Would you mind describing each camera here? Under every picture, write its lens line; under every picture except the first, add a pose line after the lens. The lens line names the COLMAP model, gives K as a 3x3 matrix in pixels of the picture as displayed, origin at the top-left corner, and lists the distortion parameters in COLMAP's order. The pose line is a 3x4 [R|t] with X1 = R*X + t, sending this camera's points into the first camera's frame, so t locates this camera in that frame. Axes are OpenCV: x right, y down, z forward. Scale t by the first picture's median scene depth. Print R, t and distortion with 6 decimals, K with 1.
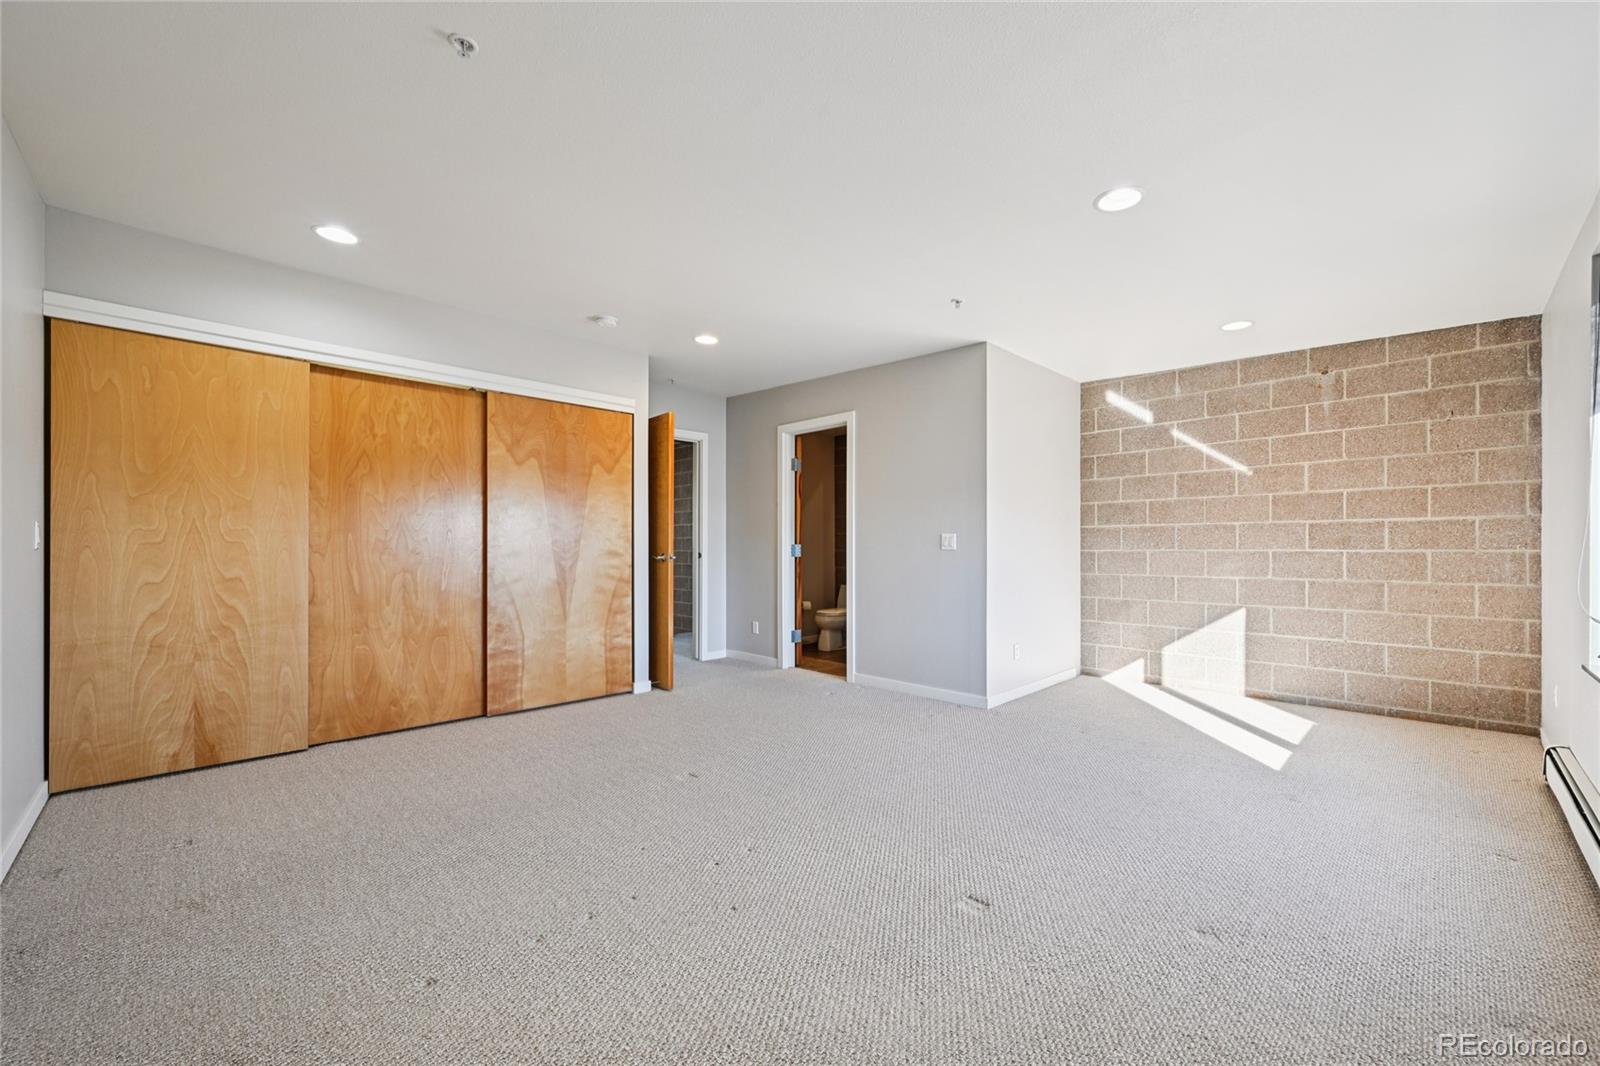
lens RADIAL K [[624.3, 0, 808.1], [0, 624.3, 544.7], [0, 0, 1]] dist [-0.003756, -0.000853]
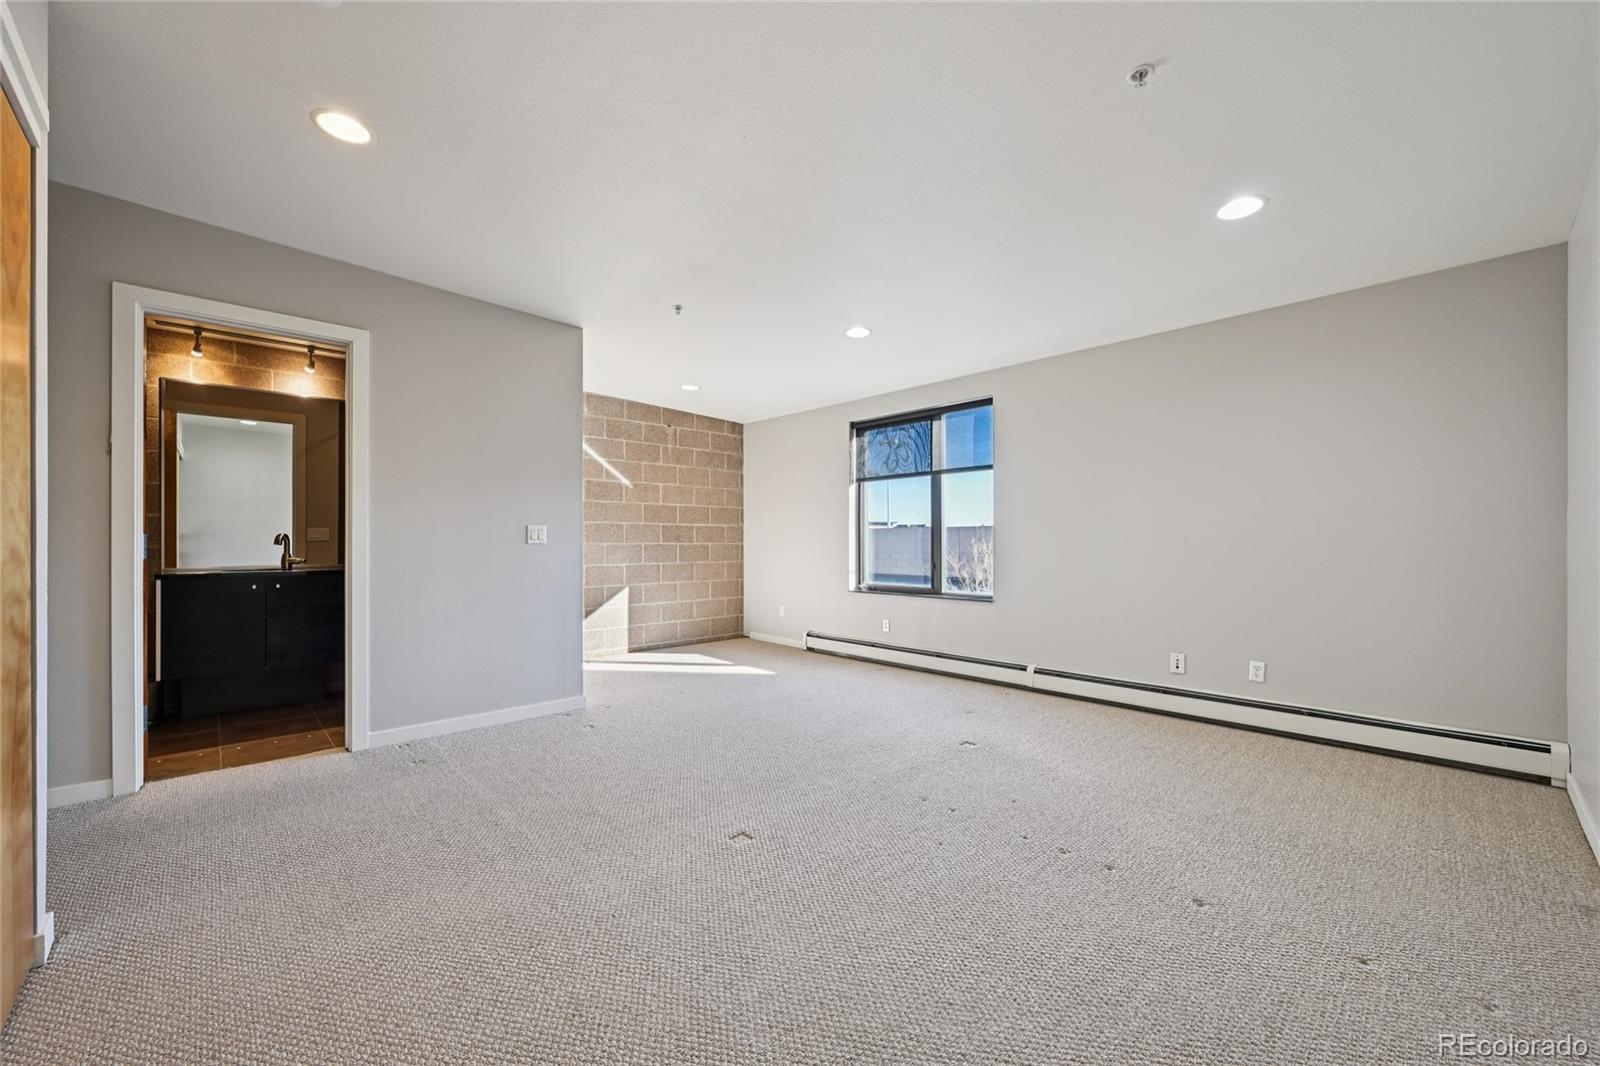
lens RADIAL K [[624.3, 0, 798.3], [0, 624.3, 538.5], [0, 0, 1]] dist [-0.003756, -0.000853]
pose [[0.031757, 0.006279, 0.999476, -0.694703], [-0.004027, 0.999973, -0.006155, 0.005078], [-0.999488, -0.003830, 0.031781, 0.656166]]
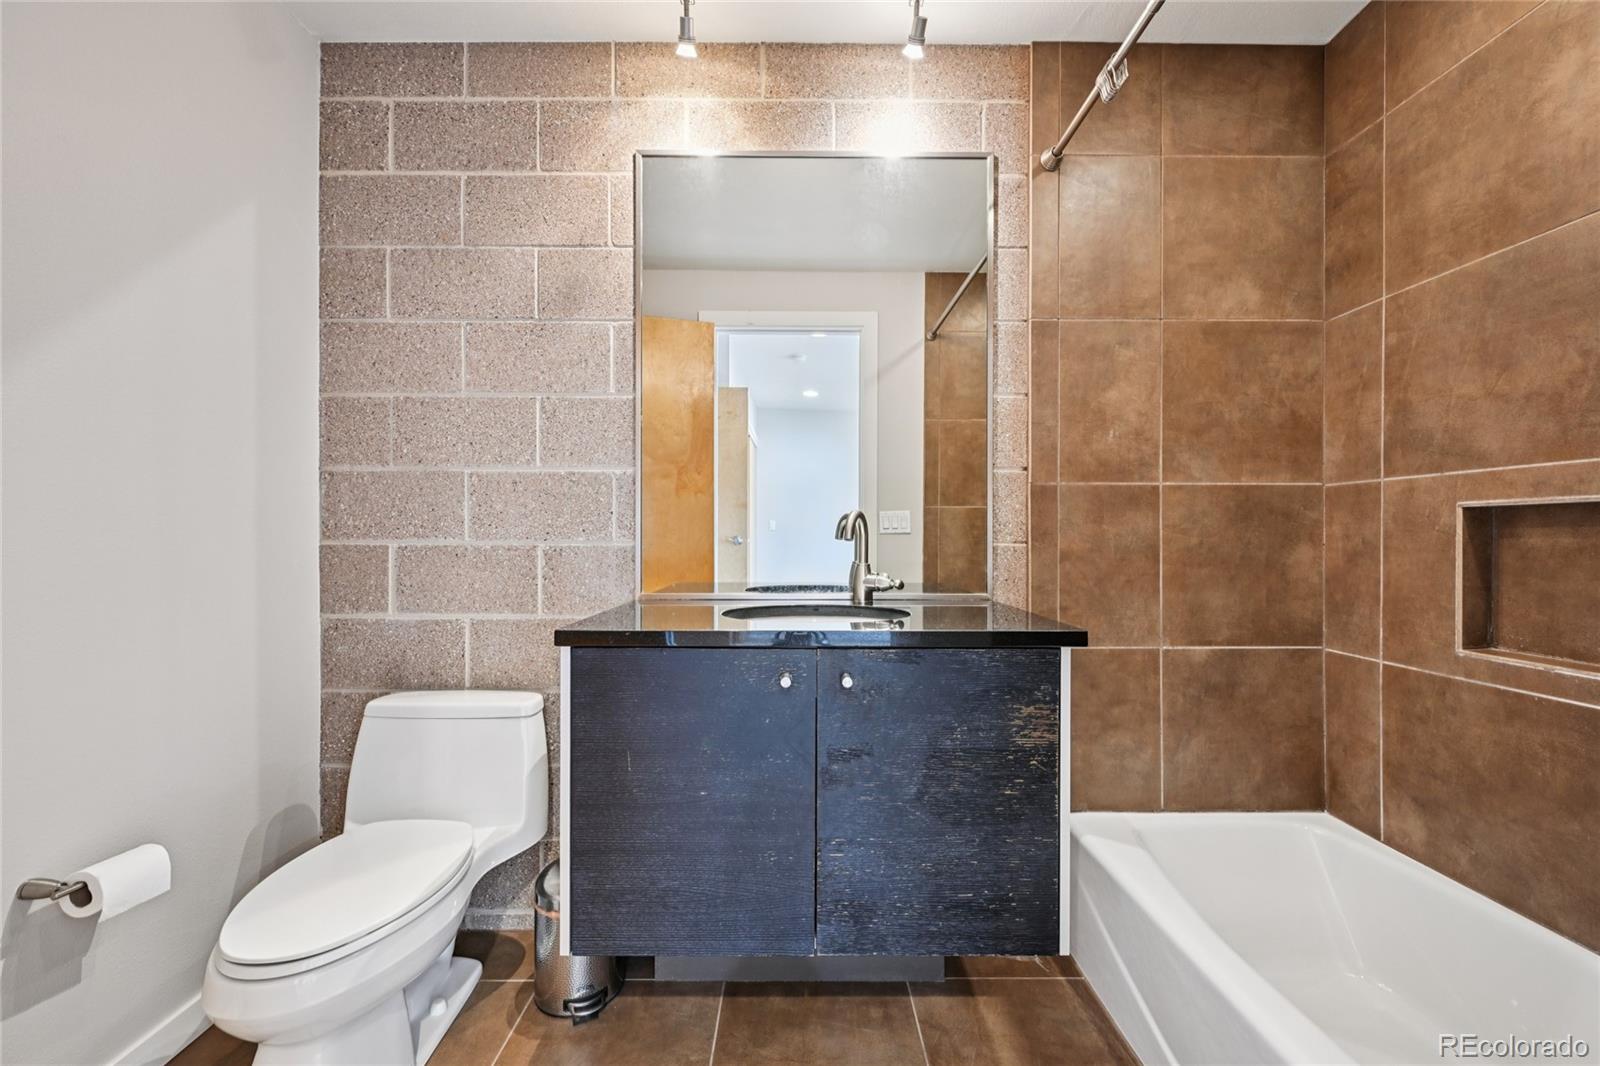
lens RADIAL K [[624.3, 0, 802.8], [0, 624.3, 534.6], [0, 0, 1]] dist [-0.003756, -0.000853]
pose [[0.715314, 0.008868, 0.698747, -0.179275], [-0.011872, 0.999929, -0.000537, 0.008453], [-0.698703, -0.007911, 0.715369, 1.113708]]
